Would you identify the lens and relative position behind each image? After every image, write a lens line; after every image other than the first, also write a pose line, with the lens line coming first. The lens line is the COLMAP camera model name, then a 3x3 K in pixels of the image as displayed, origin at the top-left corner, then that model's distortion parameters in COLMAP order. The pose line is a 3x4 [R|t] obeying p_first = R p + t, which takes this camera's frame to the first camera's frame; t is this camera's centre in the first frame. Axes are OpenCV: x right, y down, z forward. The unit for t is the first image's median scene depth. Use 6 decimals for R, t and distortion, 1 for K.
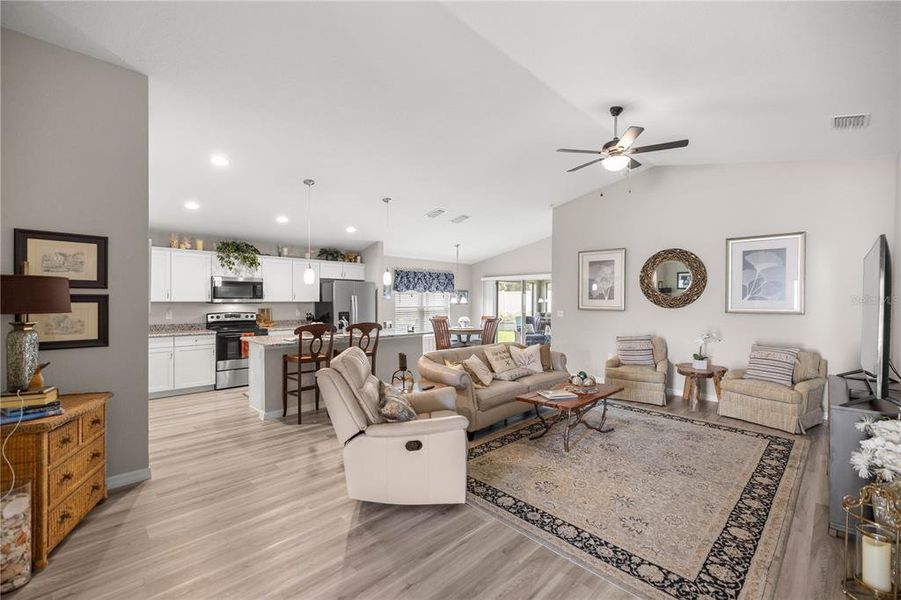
lens RADIAL K [[379.2, 0, 451.7], [0, 379.2, 303.3], [0, 0, 1]] dist [0.001031, 0.000729]
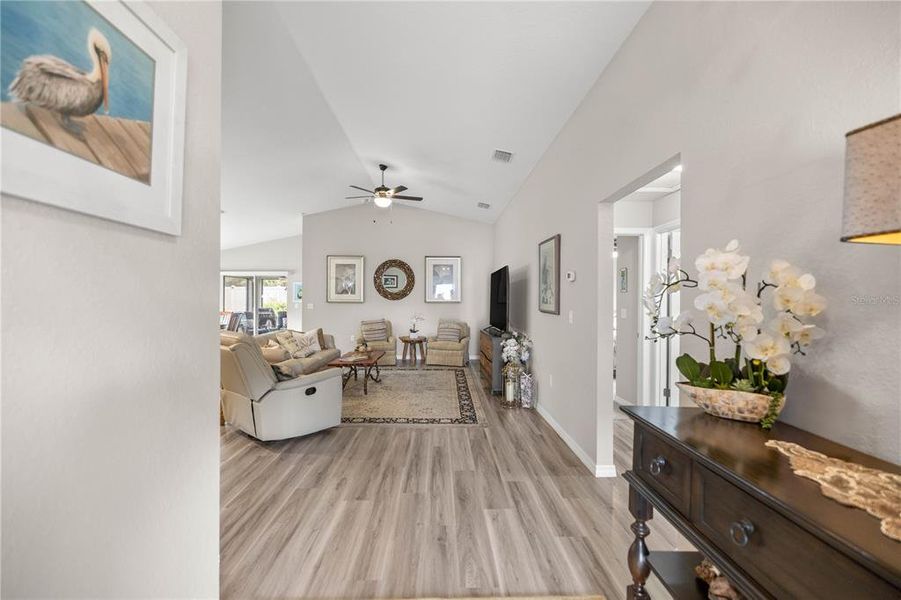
lens RADIAL K [[379.2, 0, 443.7], [0, 379.2, 305.7], [0, 0, 1]] dist [0.001031, 0.000729]
pose [[0.696009, -0.014811, 0.717881, -0.319362], [0.007607, 0.999883, 0.013254, 0.015795], [-0.717993, -0.003764, 0.696040, -0.145522]]
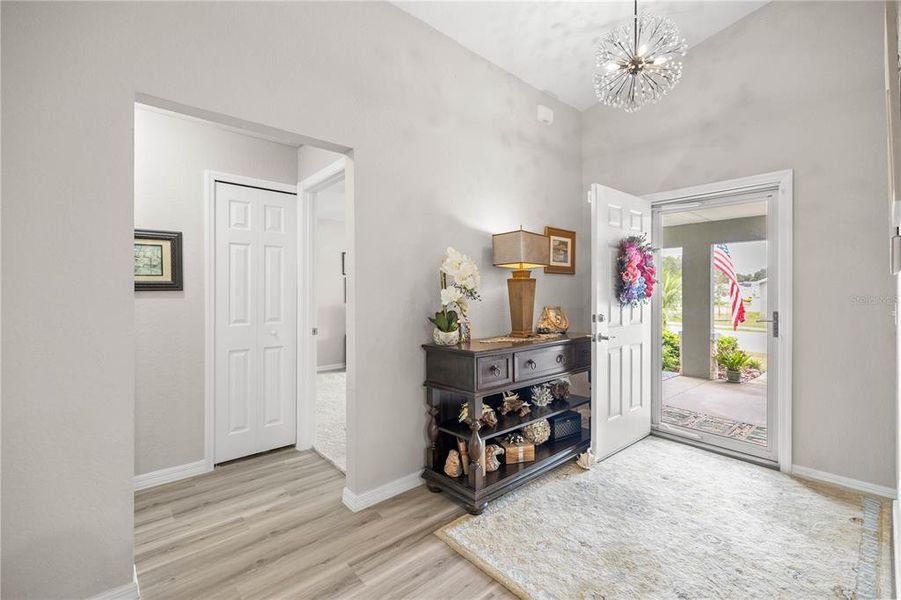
lens RADIAL K [[379.2, 0, 447.2], [0, 379.2, 291.8], [0, 0, 1]] dist [0.001031, 0.000729]
pose [[-0.998407, -0.007825, 0.055881, -0.073828], [-0.007164, 0.999902, 0.012016, 0.024804], [-0.055969, 0.011597, -0.998365, 0.274248]]
